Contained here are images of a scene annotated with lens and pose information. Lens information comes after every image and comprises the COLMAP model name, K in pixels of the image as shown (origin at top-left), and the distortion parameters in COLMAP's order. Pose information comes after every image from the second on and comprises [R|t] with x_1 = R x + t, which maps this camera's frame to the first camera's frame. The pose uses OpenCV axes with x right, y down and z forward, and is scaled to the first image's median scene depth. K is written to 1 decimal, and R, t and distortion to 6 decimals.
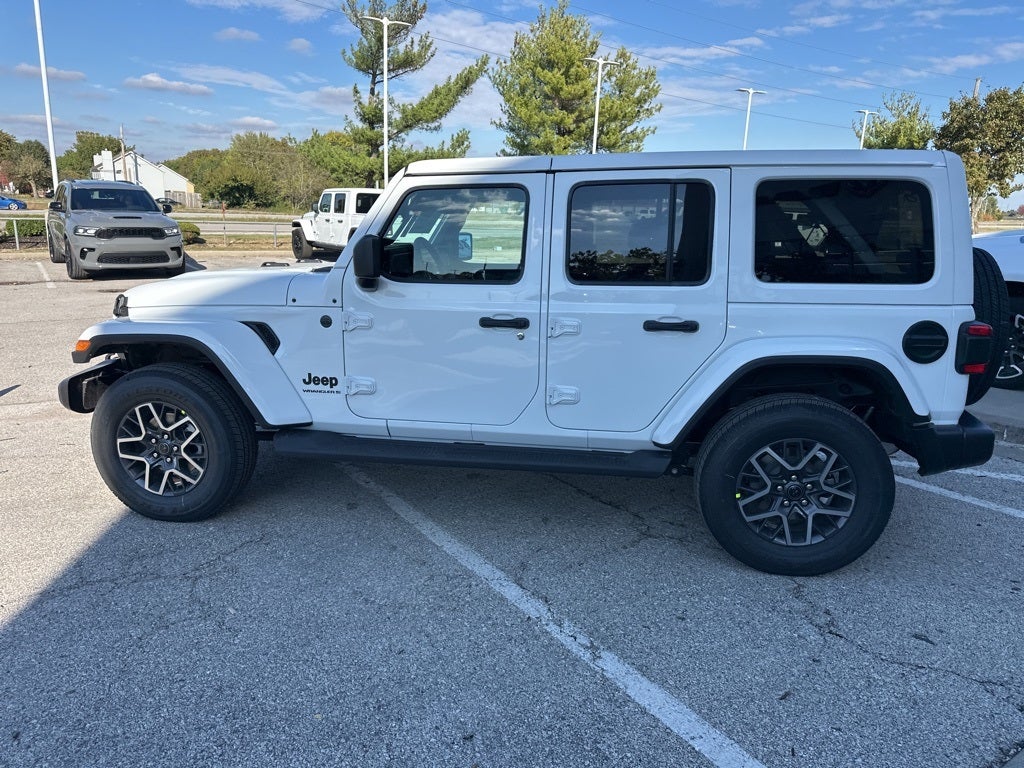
lens RADIAL K [[717.9, 0, 509.7], [0, 717.9, 389.6], [0, 0, 1]] dist [0.032952, -0.035283]
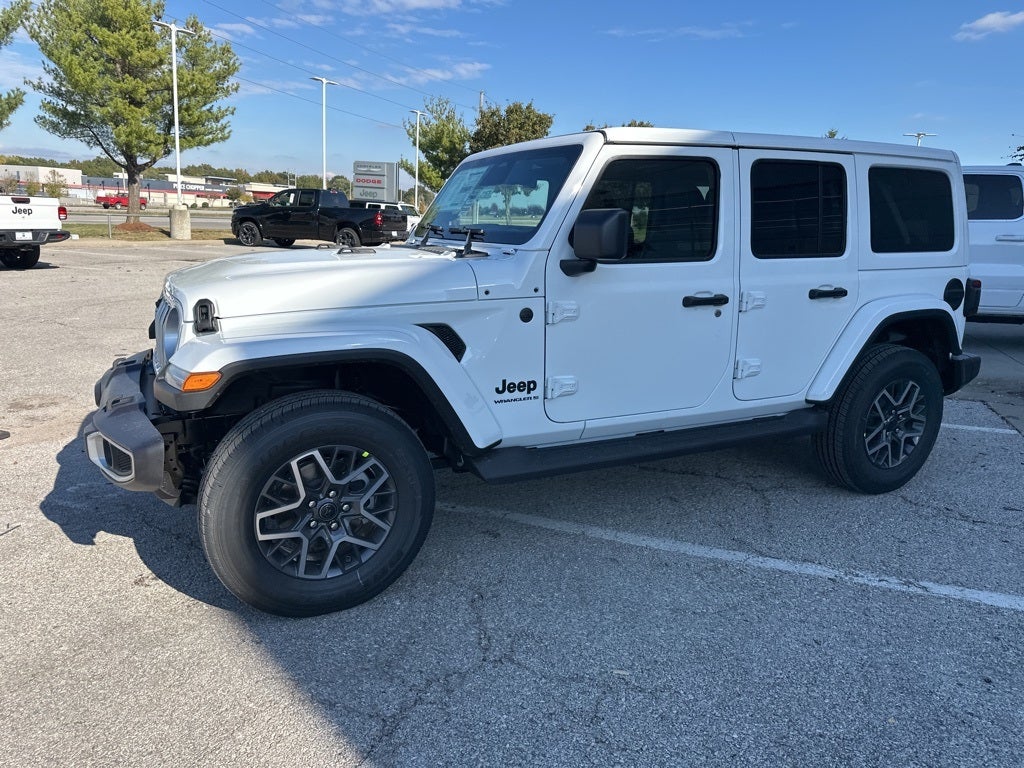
lens RADIAL K [[726.3, 0, 505.6], [0, 726.3, 380.9], [0, 0, 1]] dist [0.044836, -0.044022]
pose [[0.809556, -0.123931, 0.573812, -0.752390], [0.125226, 0.991421, 0.037452, -0.052197], [-0.573531, 0.041537, 0.818130, 0.318376]]
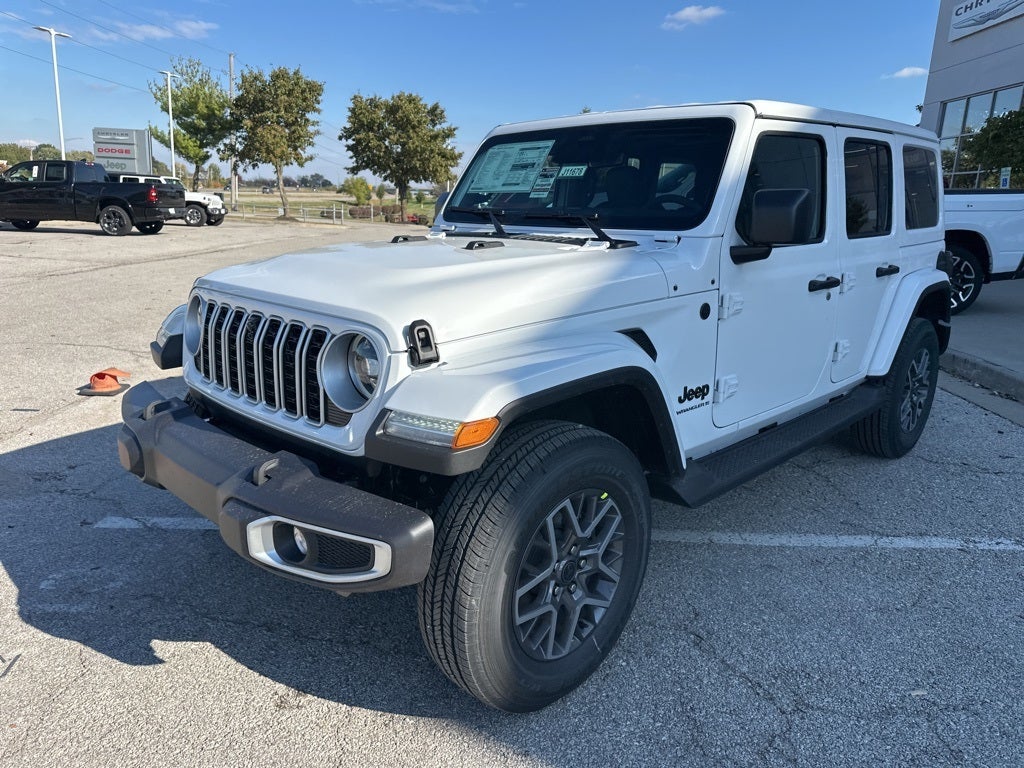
lens RADIAL K [[736.4, 0, 507.8], [0, 736.4, 377.9], [0, 0, 1]] dist [0.015809, -0.020014]
pose [[0.577044, -0.201461, 0.791476, -0.961954], [0.183588, 0.976294, 0.114655, -0.148344], [-0.795812, 0.079144, 0.600350, 0.696263]]
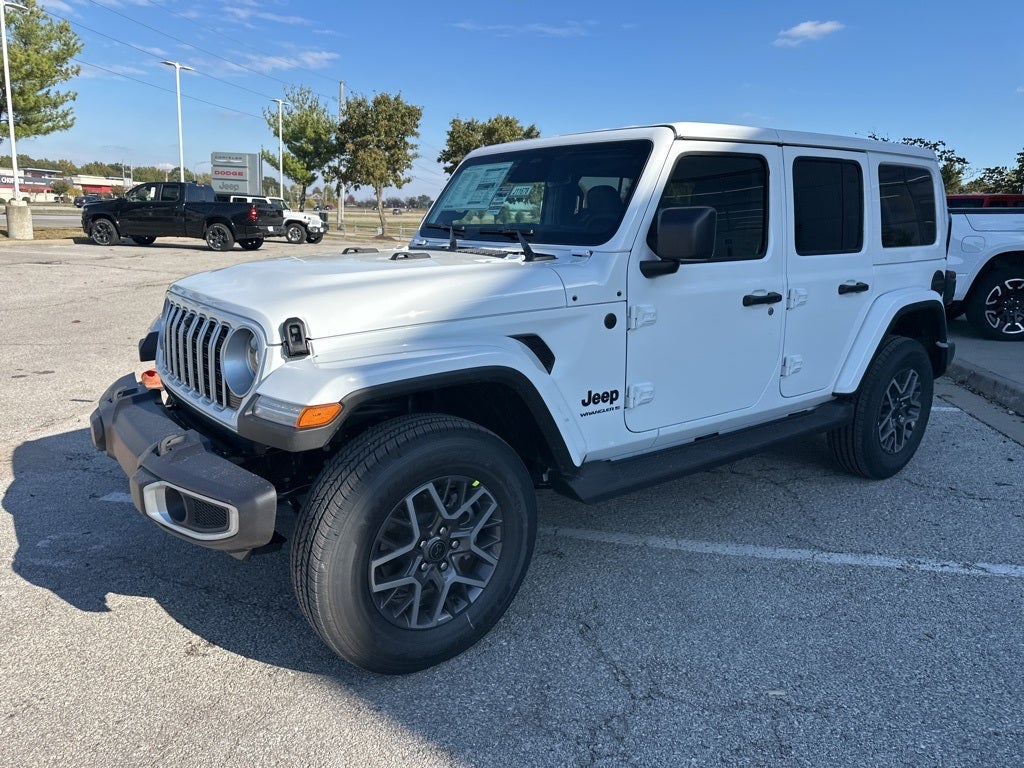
lens RADIAL K [[731.5, 0, 506.5], [0, 731.5, 377.9], [0, 0, 1]] dist [0.039727, -0.048010]
pose [[0.683684, -0.161980, 0.711575, -0.892222], [0.163264, 0.984291, 0.067195, -0.103370], [-0.711282, 0.070234, 0.699389, 0.513957]]
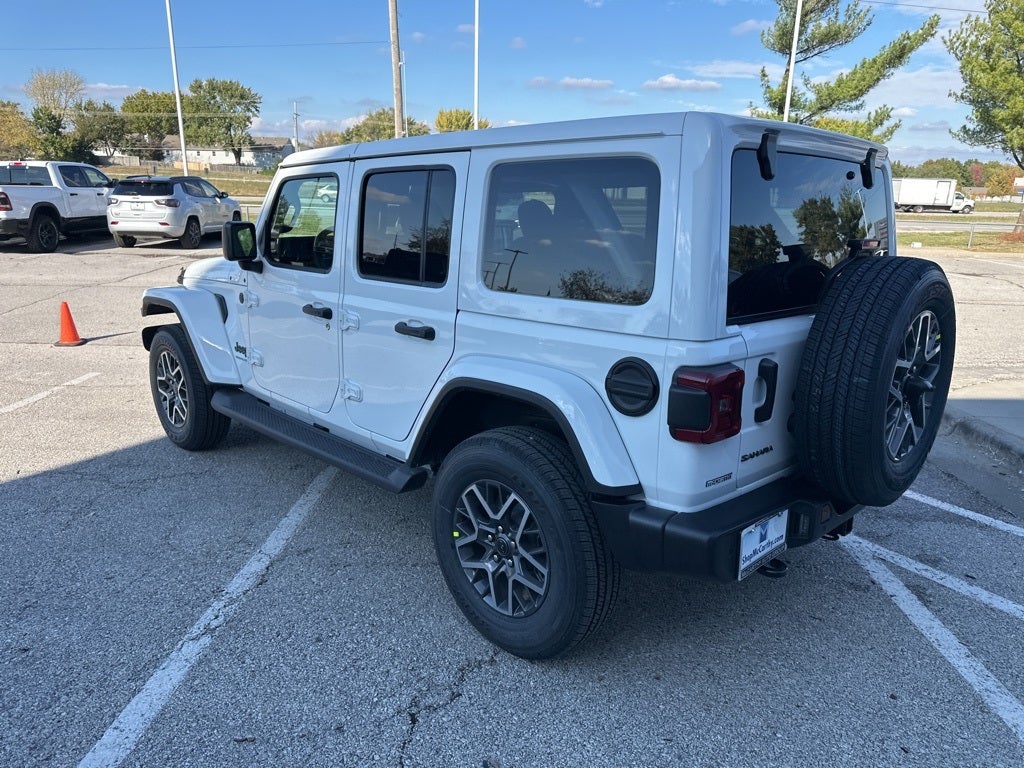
lens RADIAL K [[736.3, 0, 512.0], [0, 736.3, 384.0], [0, 0, 1]] dist [0.022768, -0.027639]
pose [[0.806911, 0.139128, -0.574055, 0.762393], [-0.140908, 0.989146, 0.041665, -0.066429], [0.573620, 0.047270, 0.817756, 0.286128]]
